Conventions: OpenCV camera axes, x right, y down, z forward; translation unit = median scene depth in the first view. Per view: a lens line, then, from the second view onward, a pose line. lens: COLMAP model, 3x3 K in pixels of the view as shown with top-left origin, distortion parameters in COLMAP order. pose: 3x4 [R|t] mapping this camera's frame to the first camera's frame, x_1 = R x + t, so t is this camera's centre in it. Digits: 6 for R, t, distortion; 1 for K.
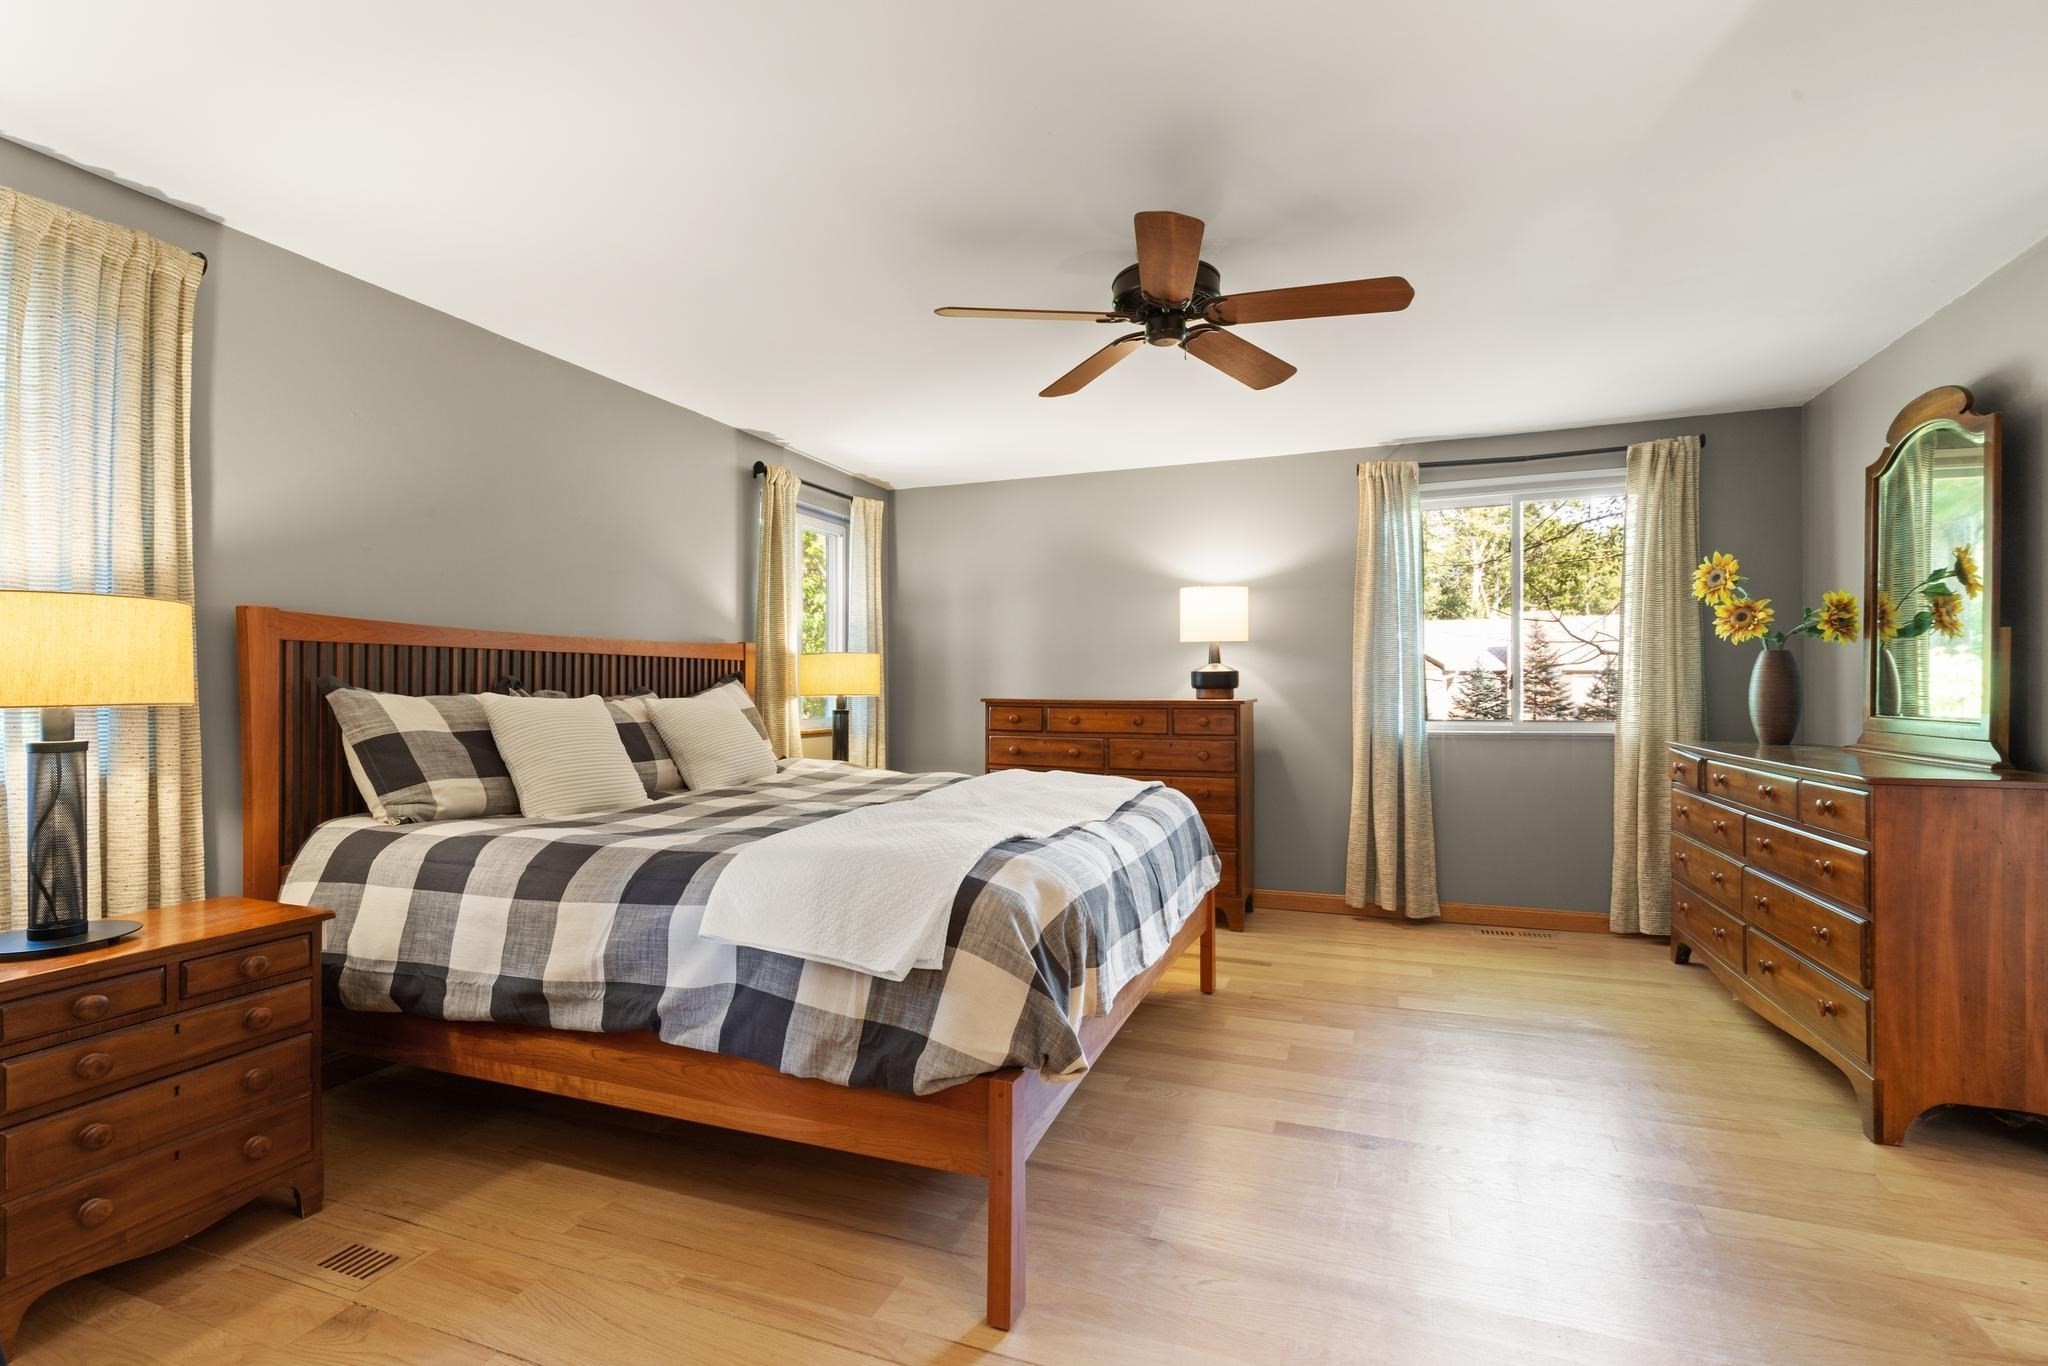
lens RADIAL K [[933.0, 0, 1025.9], [0, 933.0, 688.8], [0, 0, 1]] dist [-0.018342, 0.000858]
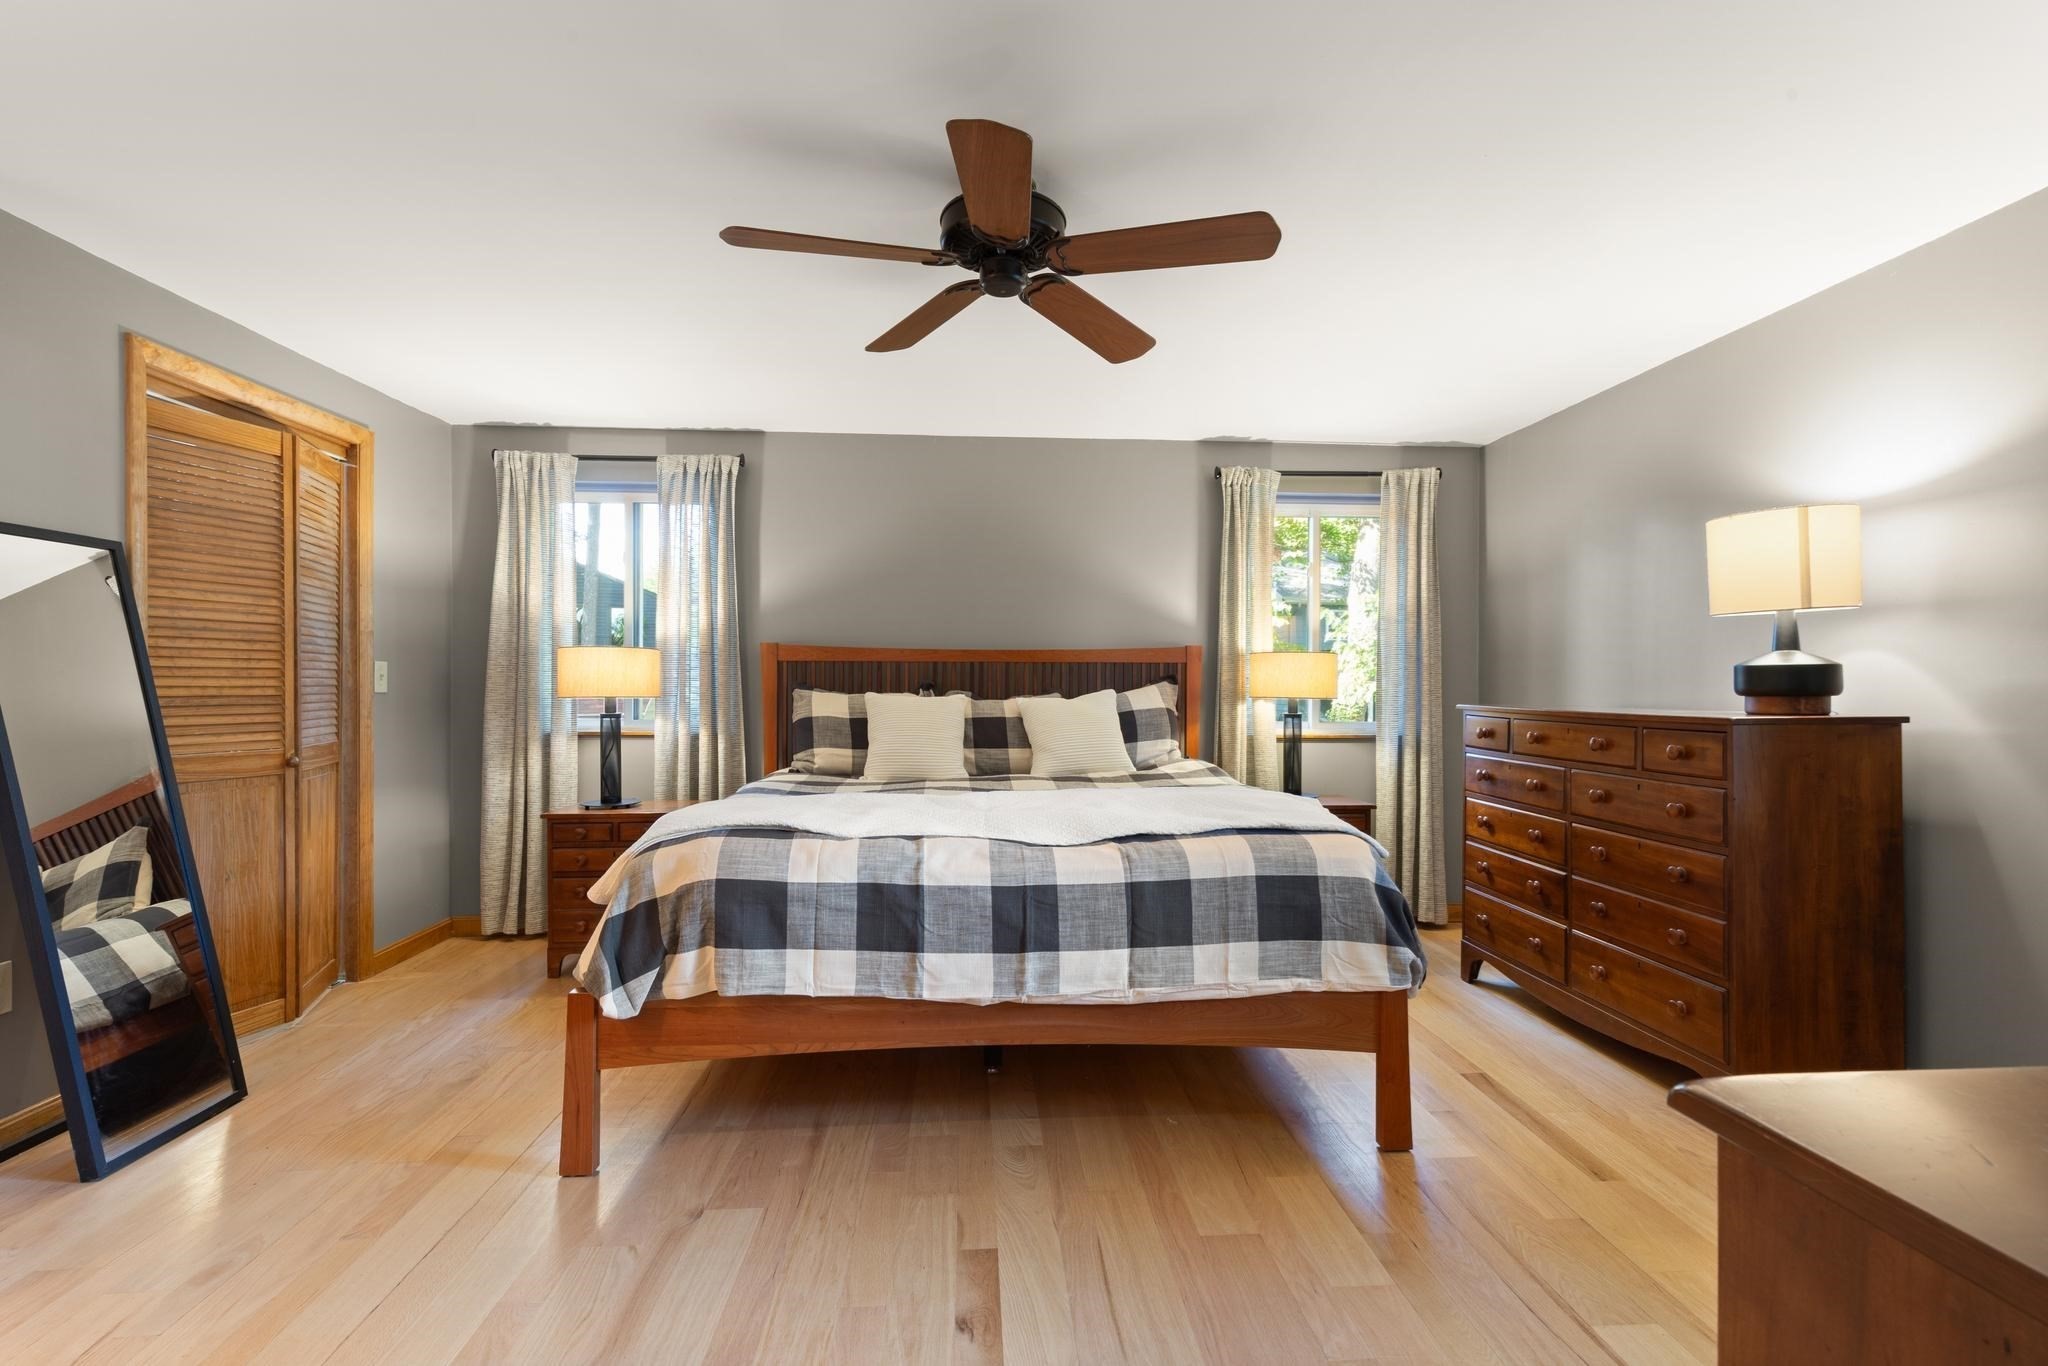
lens RADIAL K [[933.0, 0, 1026.4], [0, 933.0, 677.2], [0, 0, 1]] dist [-0.018342, 0.000858]
pose [[0.403916, -0.004828, -0.914783, 0.560236], [-0.002565, 0.999976, -0.006410, -0.007028], [0.914793, 0.004936, 0.403894, 0.395975]]
